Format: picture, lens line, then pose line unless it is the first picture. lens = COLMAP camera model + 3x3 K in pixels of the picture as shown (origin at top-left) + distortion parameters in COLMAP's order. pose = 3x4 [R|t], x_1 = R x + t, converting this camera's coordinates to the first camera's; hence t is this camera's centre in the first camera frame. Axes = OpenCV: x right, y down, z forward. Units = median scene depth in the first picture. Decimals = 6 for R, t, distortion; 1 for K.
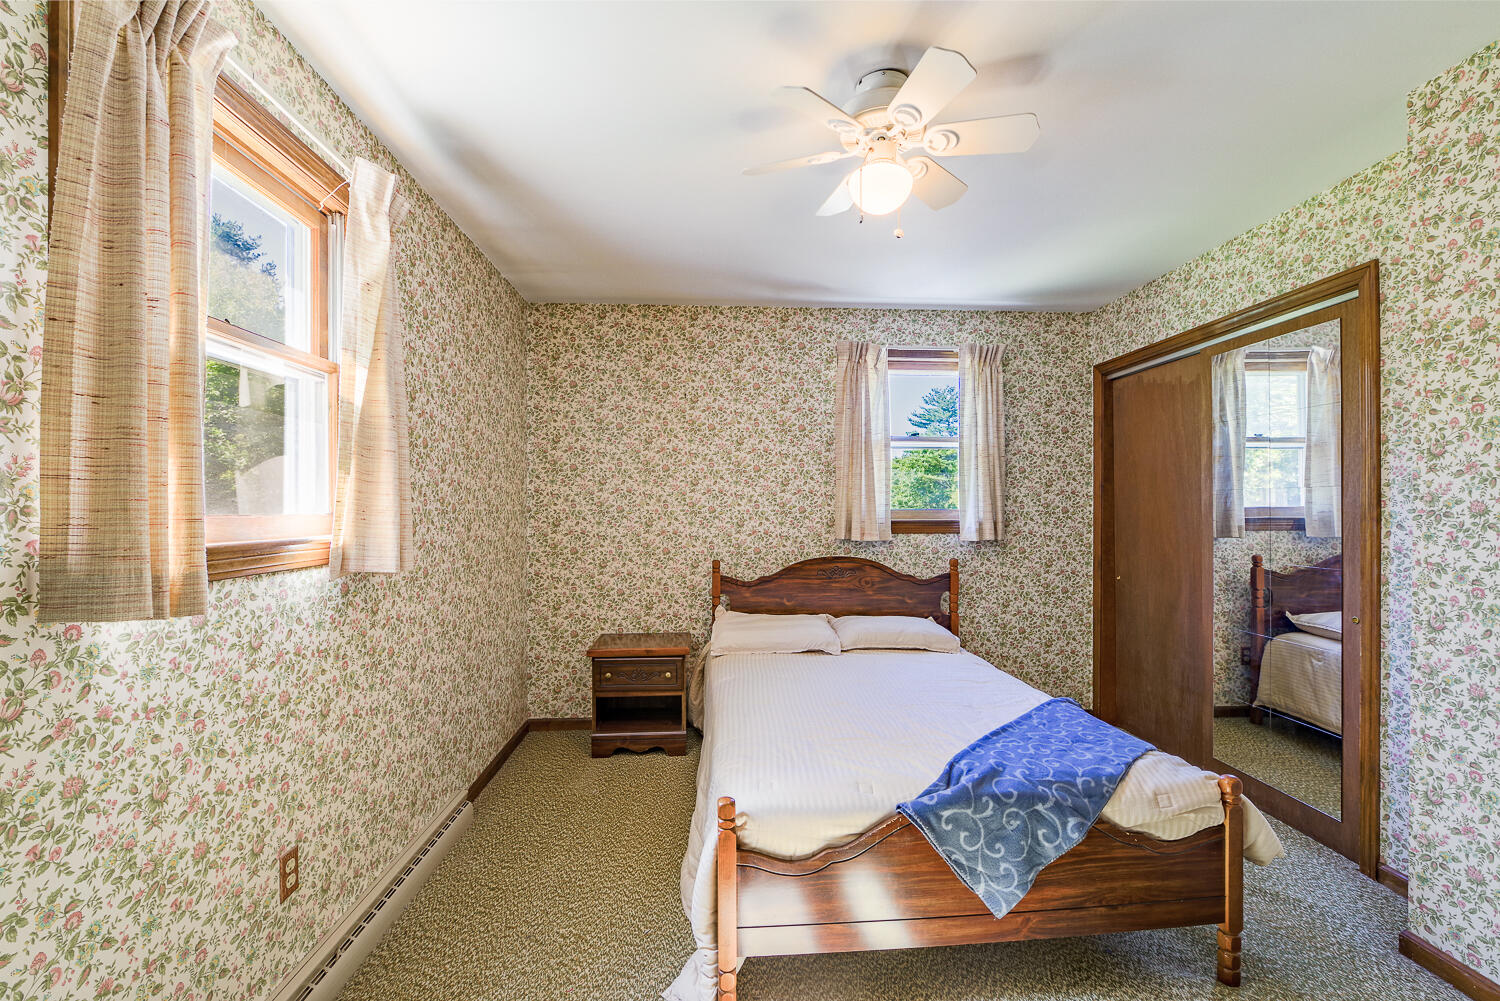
lens RADIAL K [[649.9, 0, 751.2], [0, 649.9, 505.1], [0, 0, 1]] dist [-0.003939, -0.000230]
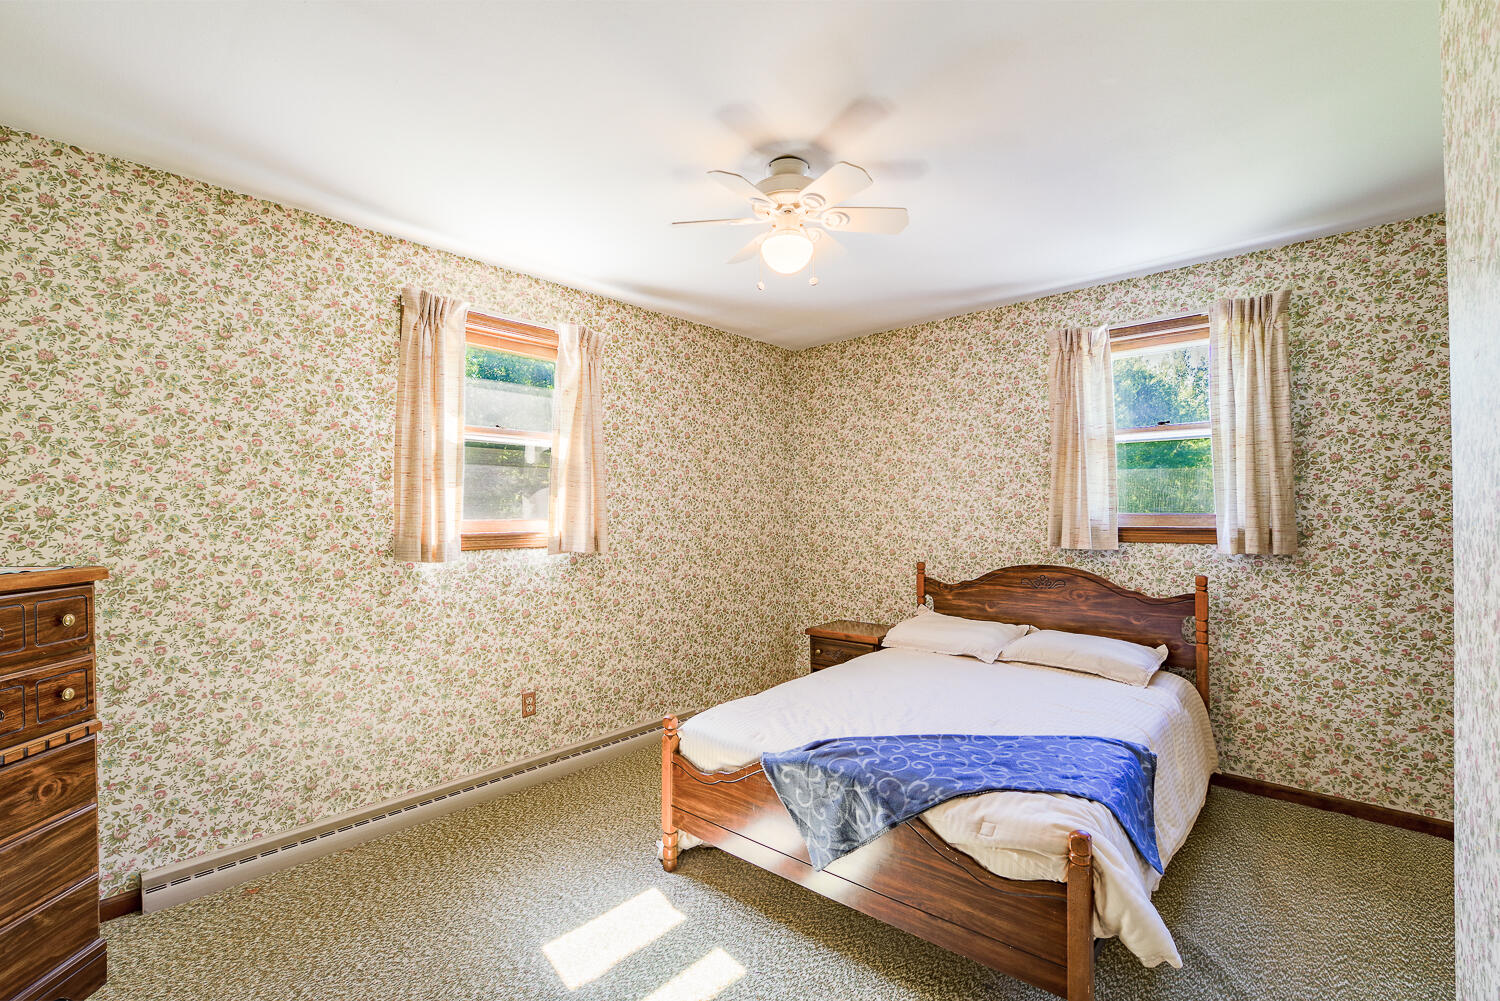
lens RADIAL K [[649.9, 0, 739.0], [0, 649.9, 502.3], [0, 0, 1]] dist [-0.003939, -0.000230]
pose [[0.697523, -0.014952, -0.716406, 0.499748], [0.008679, 0.999885, -0.012418, -0.002640], [0.716510, 0.002444, 0.697573, 0.042193]]
